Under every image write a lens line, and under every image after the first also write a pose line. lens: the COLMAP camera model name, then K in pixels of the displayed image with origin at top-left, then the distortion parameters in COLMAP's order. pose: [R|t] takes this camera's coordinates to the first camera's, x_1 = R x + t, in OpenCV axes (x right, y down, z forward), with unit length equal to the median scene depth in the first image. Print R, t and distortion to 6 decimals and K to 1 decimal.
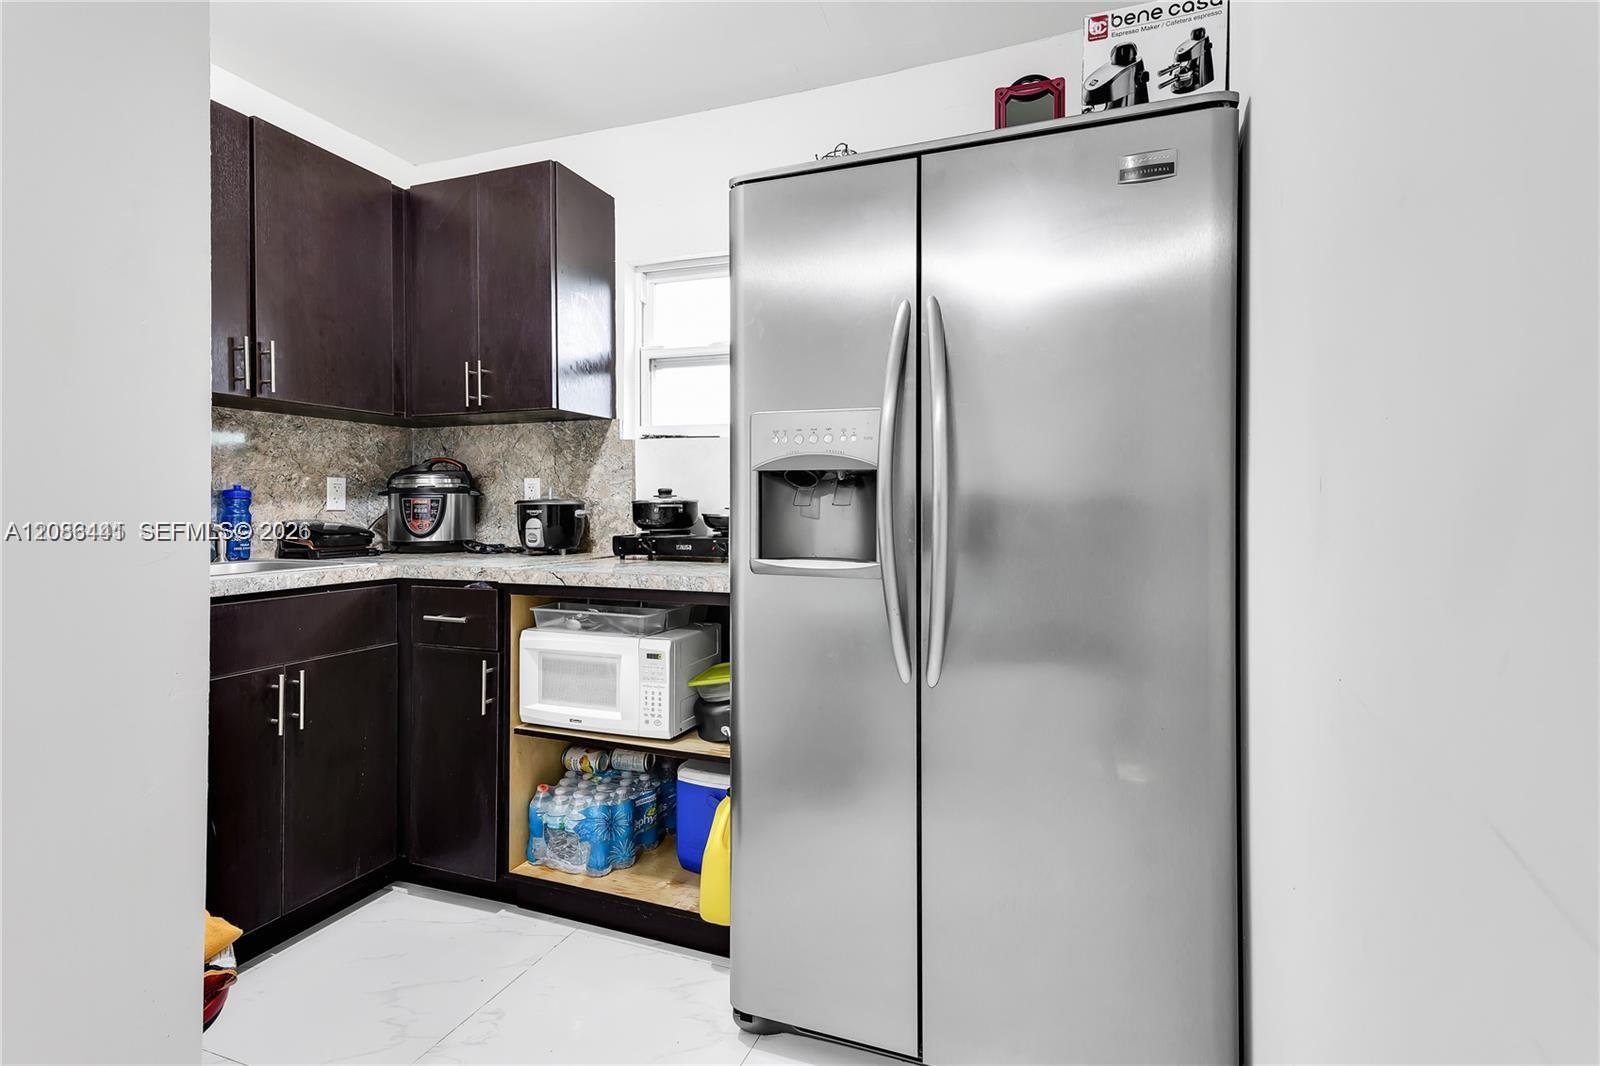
lens RADIAL K [[759.5, 0, 807.4], [0, 759.5, 507.8], [0, 0, 1]] dist [0.021532, -0.006863]
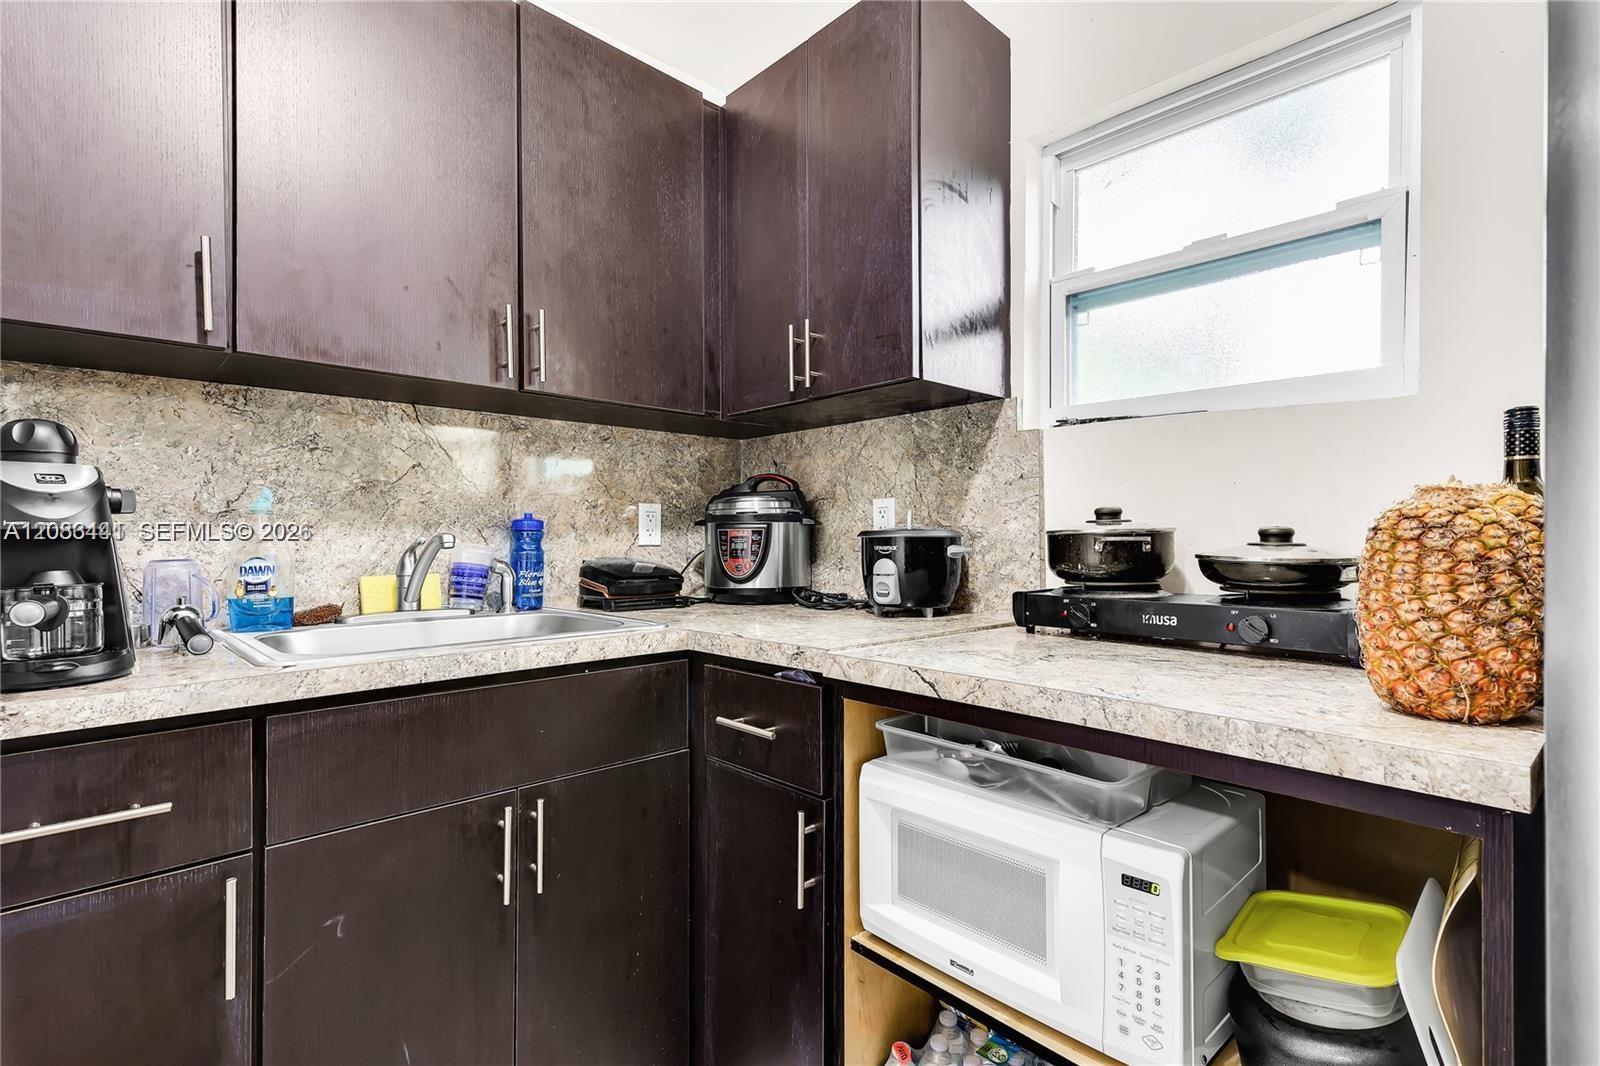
lens RADIAL K [[759.5, 0, 797.1], [0, 759.5, 531.1], [0, 0, 1]] dist [0.021532, -0.006863]
pose [[0.891653, -0.005643, -0.452684, -0.142620], [-0.000193, 0.999917, -0.012844, -0.001382], [0.452719, 0.011539, 0.891578, 0.415828]]
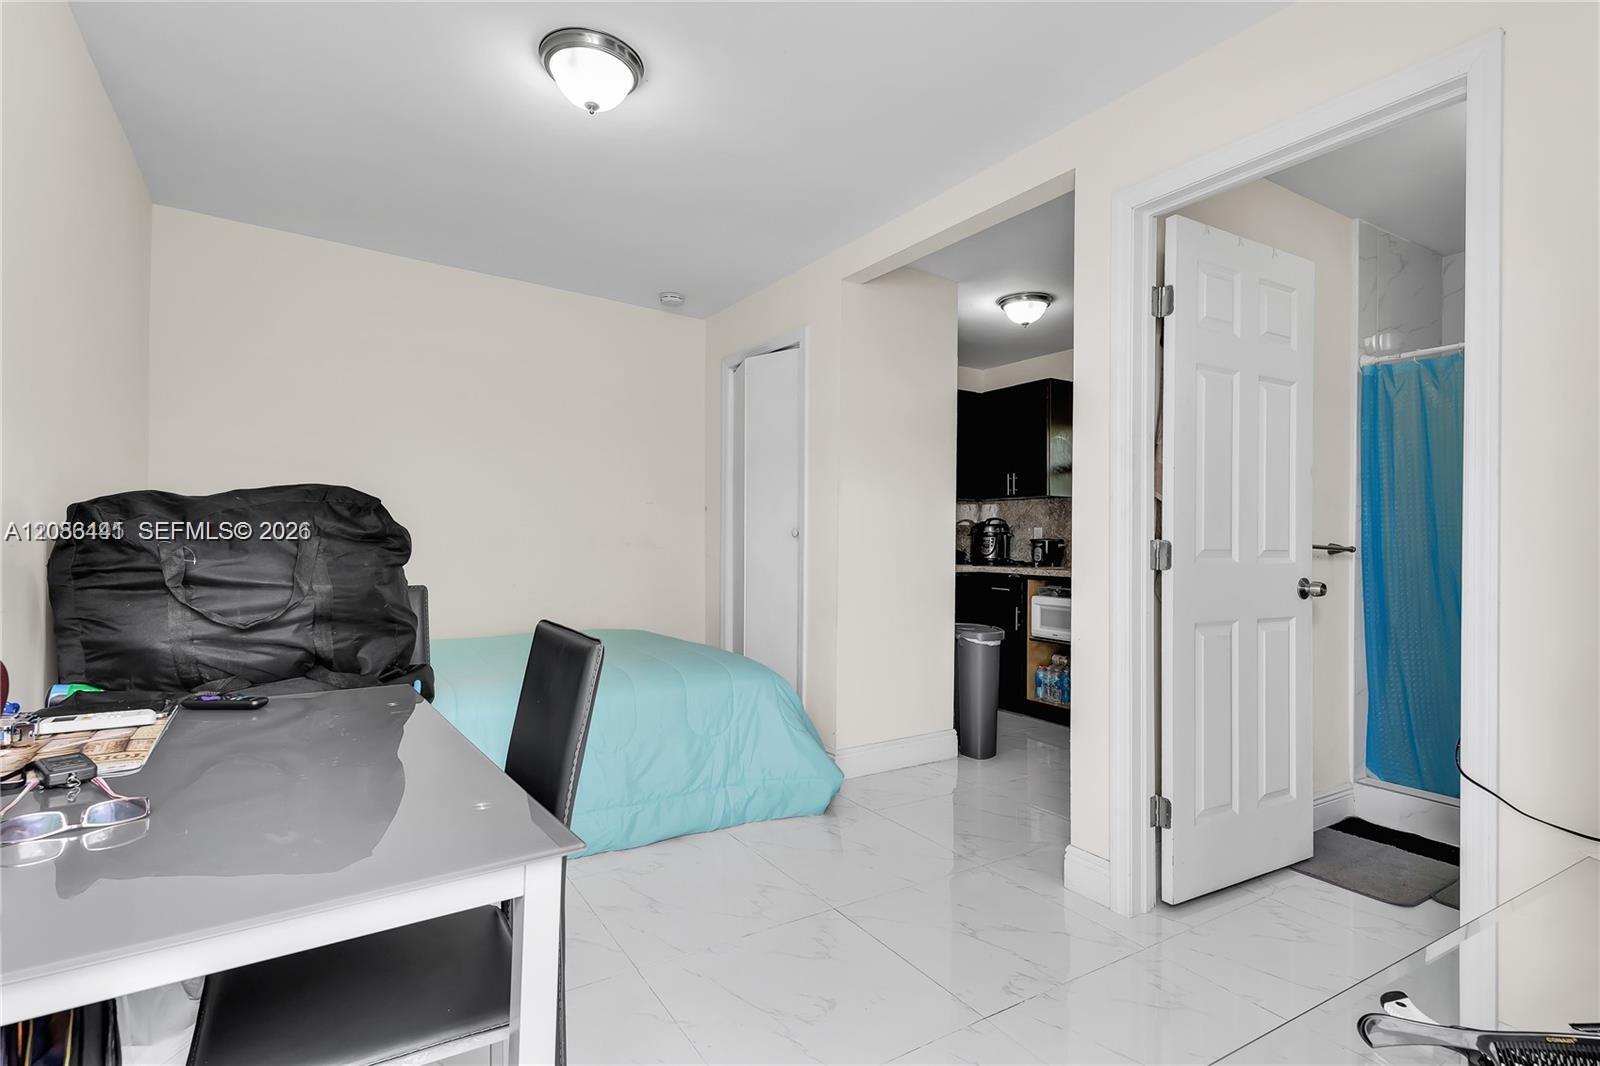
lens RADIAL K [[803.4, 0, 799.2], [0, 803.4, 537.5], [0, 0, 1]] dist [0.000404, 0.000015]
pose [[0.799384, 0.000205, -0.600821, 0.449067], [-0.005055, 0.999967, -0.006385, 0.003933], [0.600799, 0.008141, 0.799358, -1.178127]]
